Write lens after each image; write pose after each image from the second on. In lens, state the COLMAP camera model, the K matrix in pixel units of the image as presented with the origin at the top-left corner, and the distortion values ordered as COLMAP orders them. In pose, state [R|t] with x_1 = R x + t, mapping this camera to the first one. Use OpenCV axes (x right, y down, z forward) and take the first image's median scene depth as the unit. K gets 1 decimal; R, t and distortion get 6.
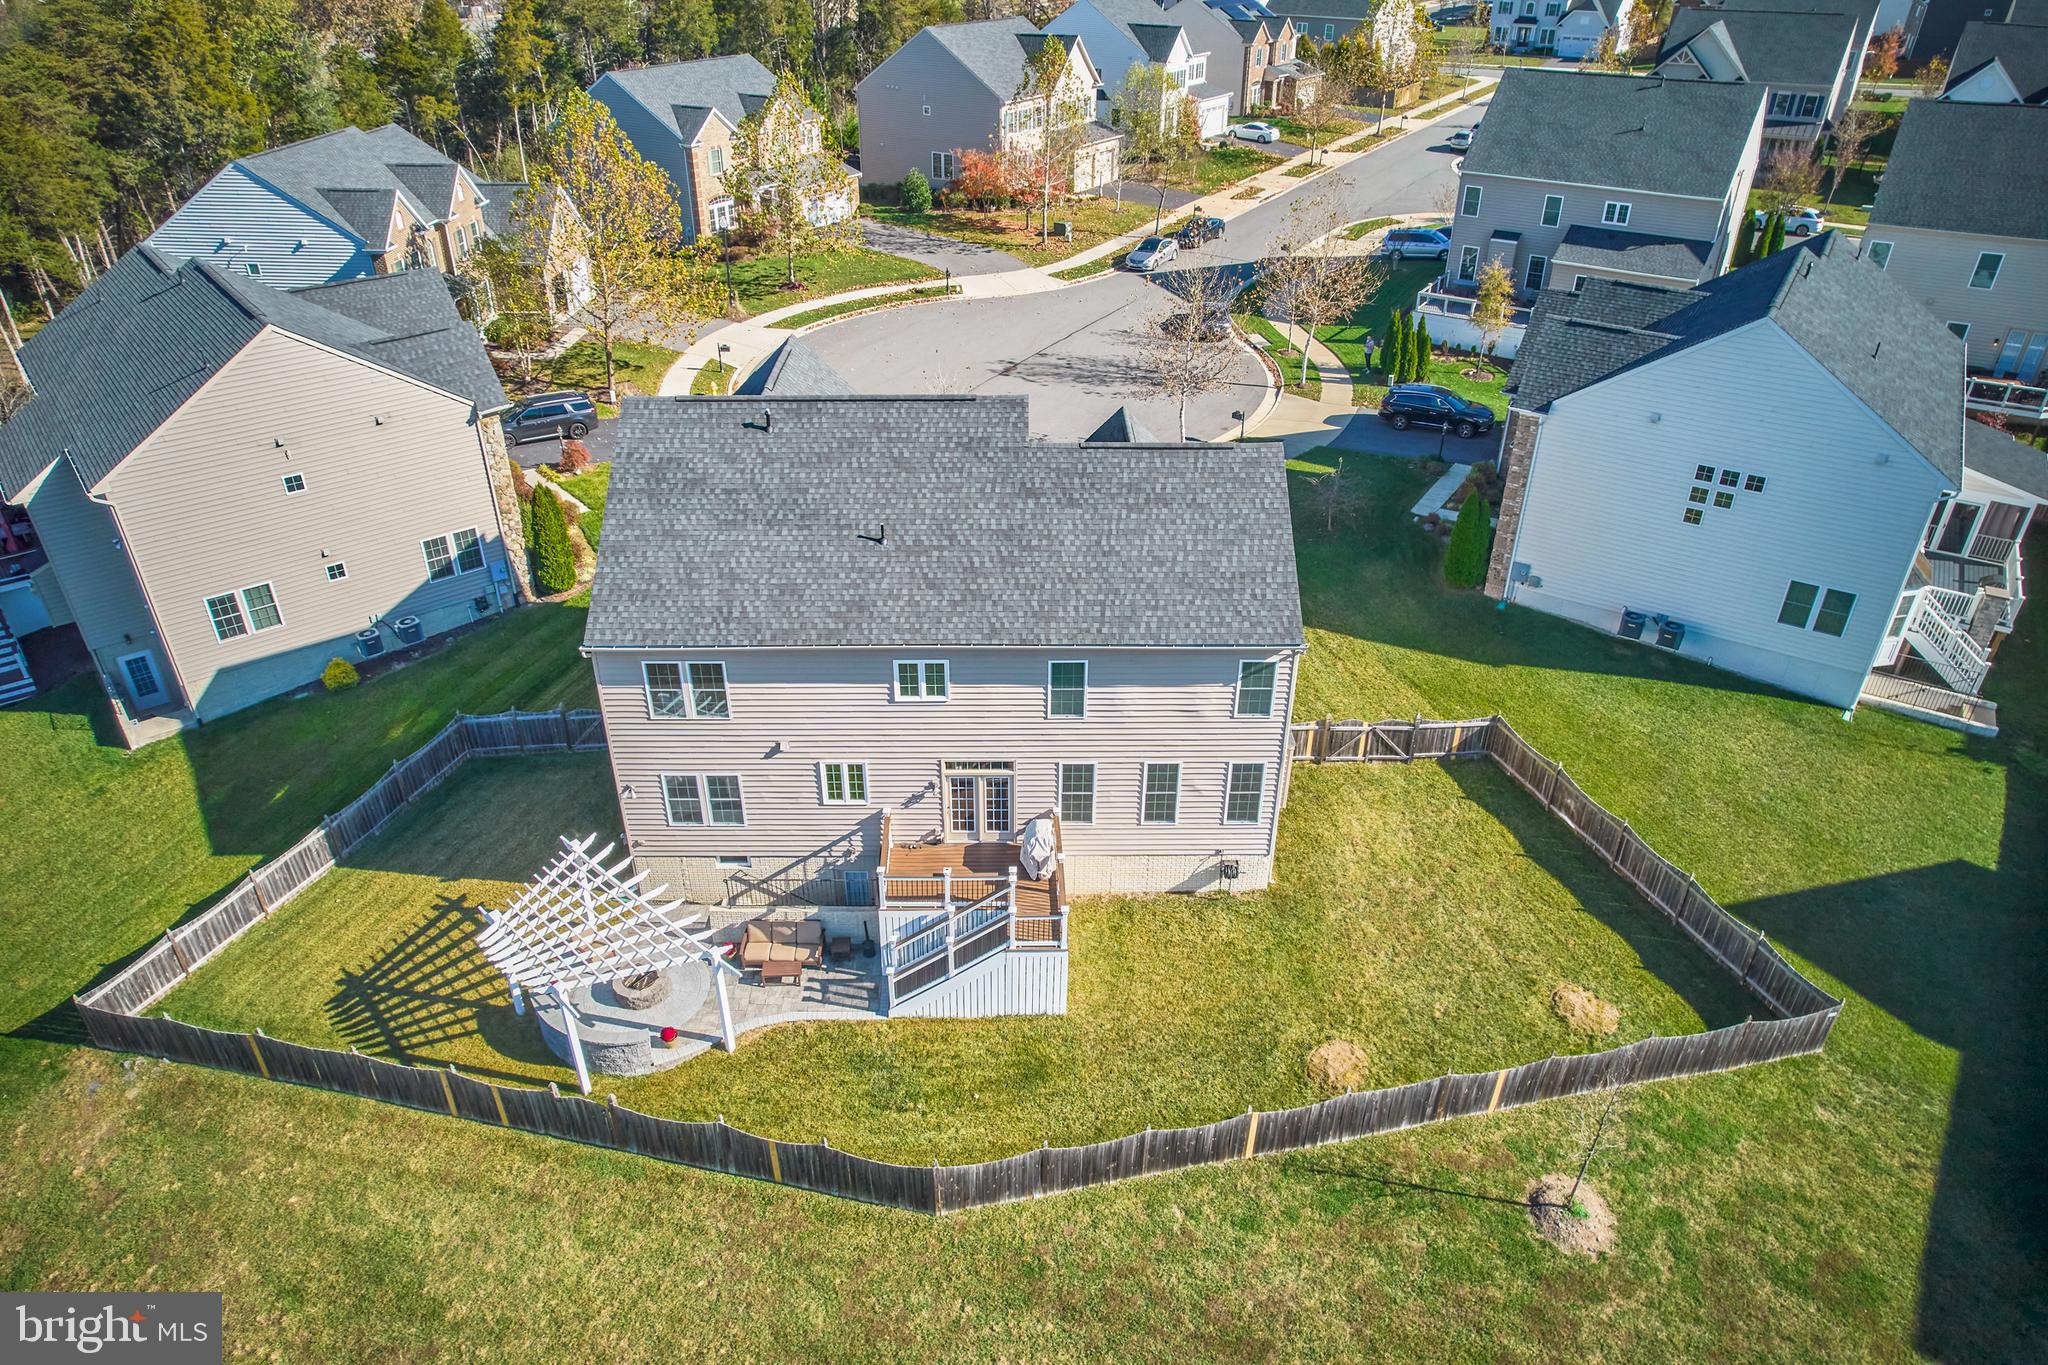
lens RADIAL K [[1311.4, 0, 1021.9], [0, 1311.4, 673.9], [0, 0, 1]] dist [-0.073203, 0.062503]
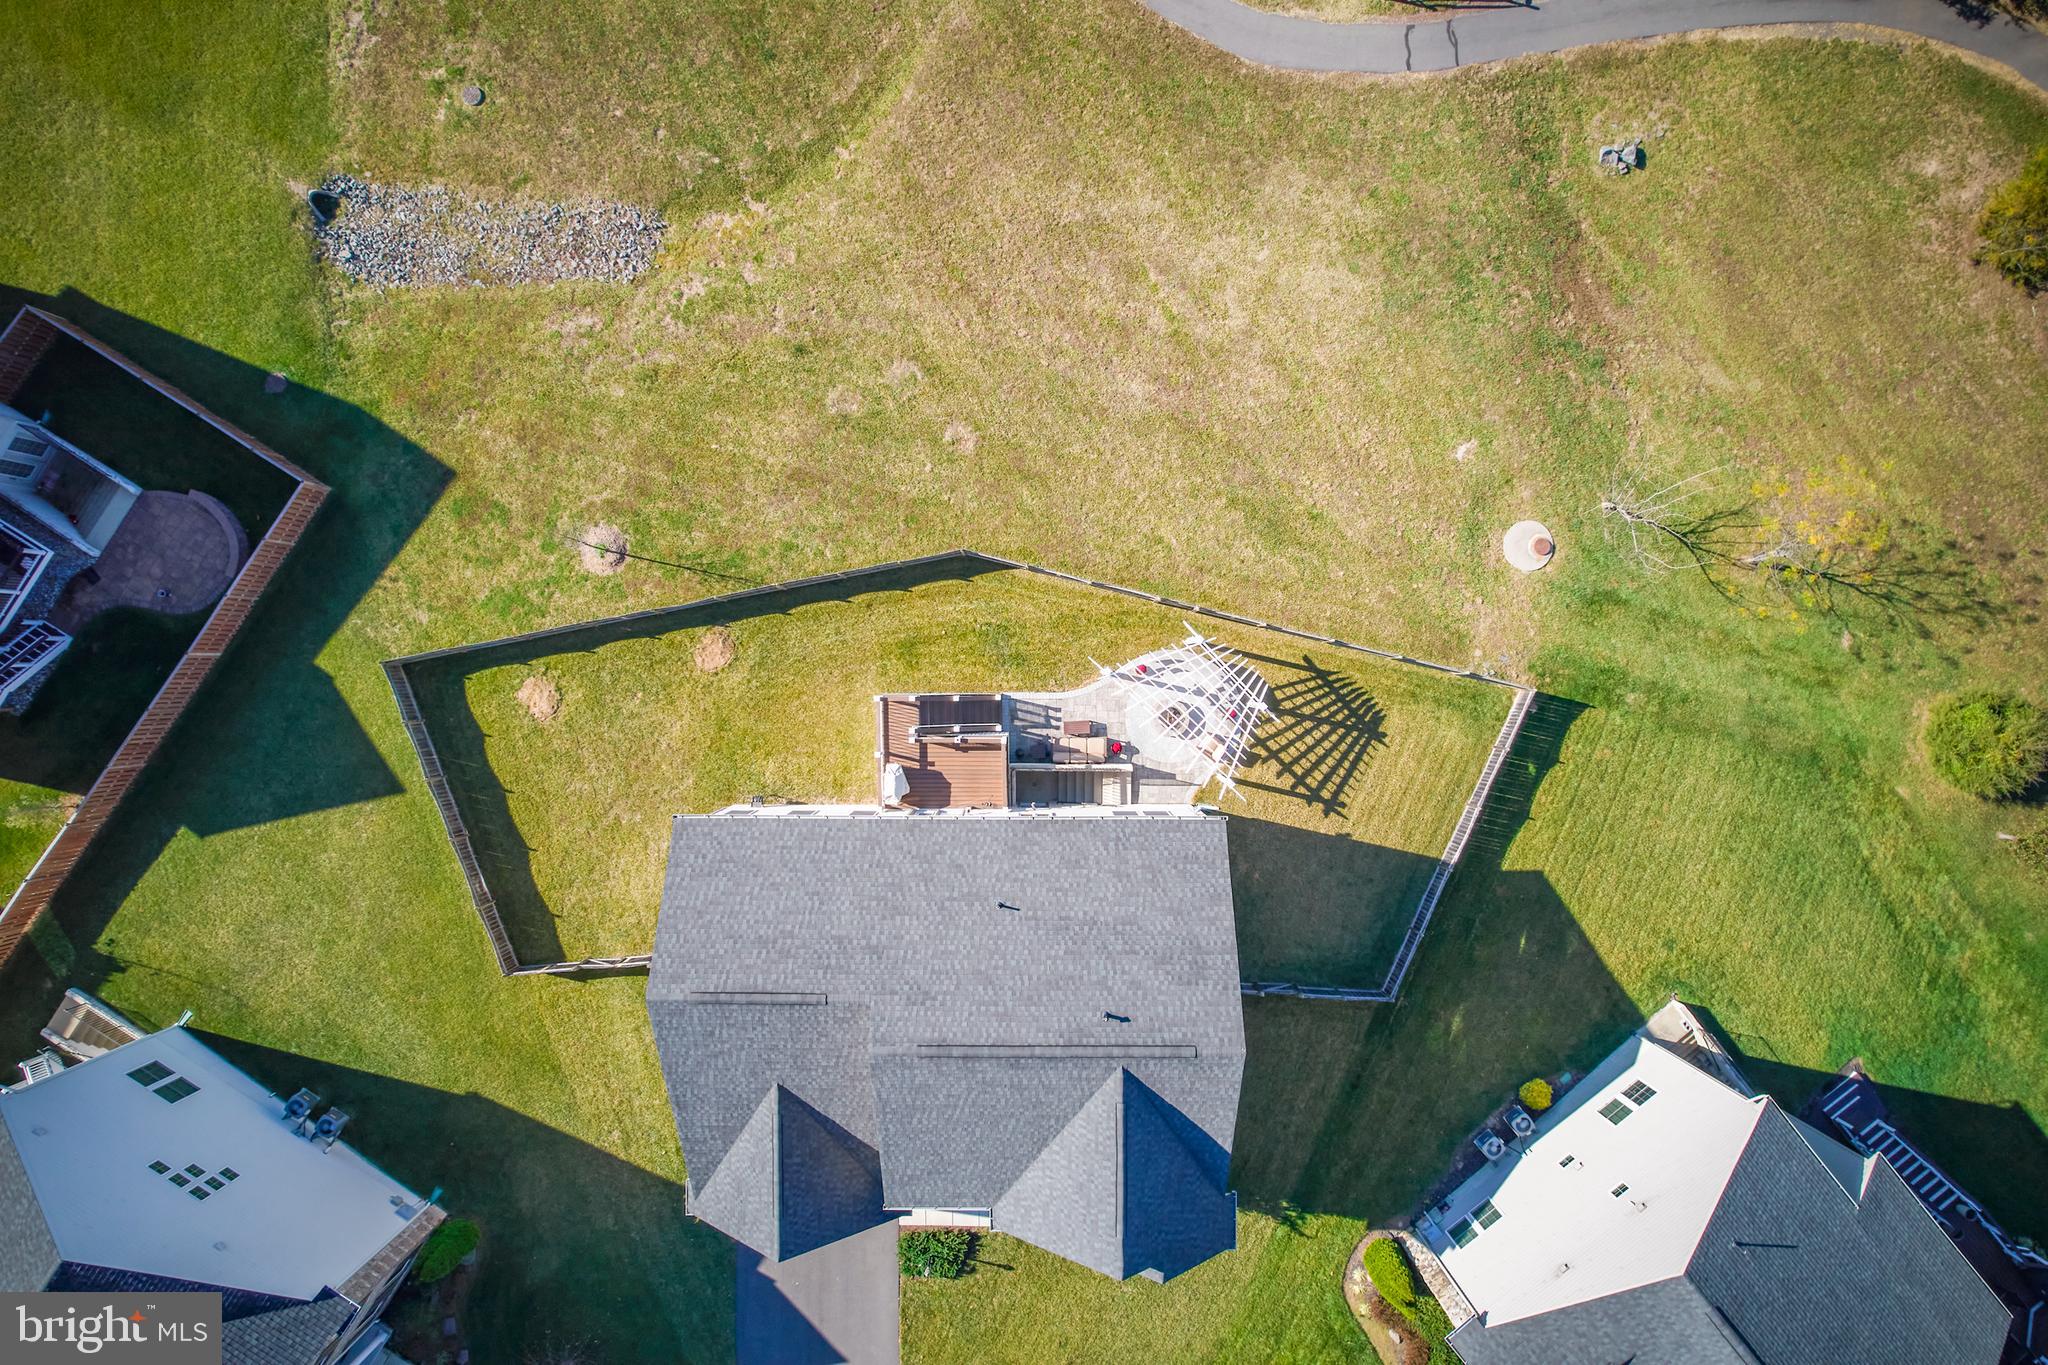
lens RADIAL K [[1311.4, 0, 1030.5], [0, 1311.4, 678.5], [0, 0, 1]] dist [-0.073203, 0.062503]
pose [[-0.999943, -0.009722, -0.004450, -0.122460], [0.001300, -0.523654, 0.851930, -0.978090], [-0.010613, 0.851876, 0.523637, 0.178237]]
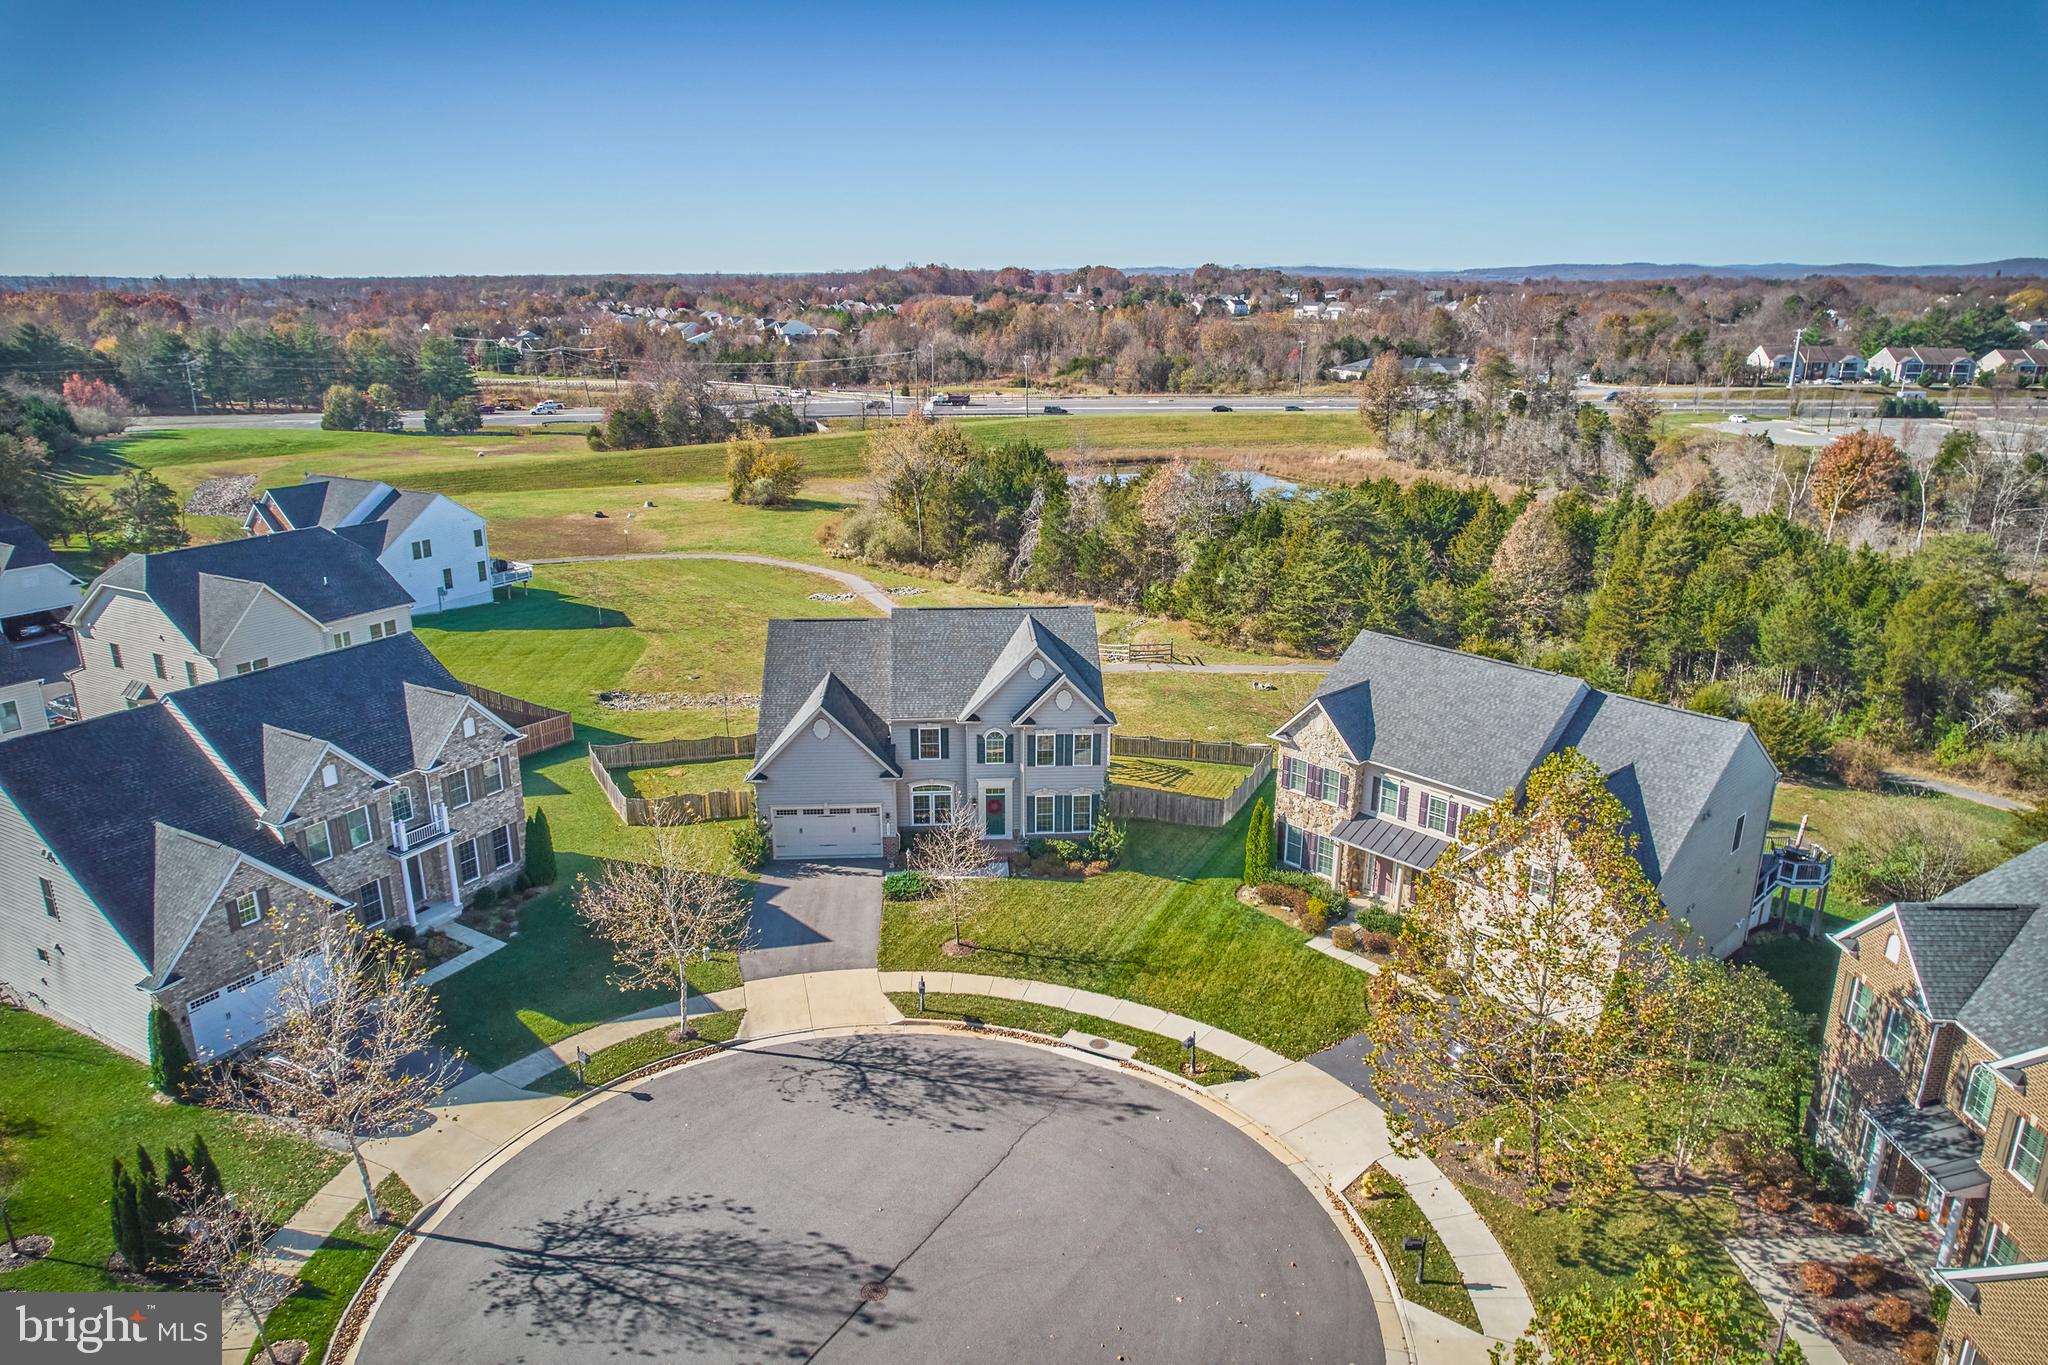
lens RADIAL K [[1311.4, 0, 1027.0], [0, 1311.4, 668.5], [0, 0, 1]] dist [-0.073203, 0.062503]
pose [[-0.998564, 0.011239, -0.052388, -0.097744], [-0.031244, 0.672155, 0.739751, -1.661116], [0.043527, 0.740326, -0.670838, 2.454056]]
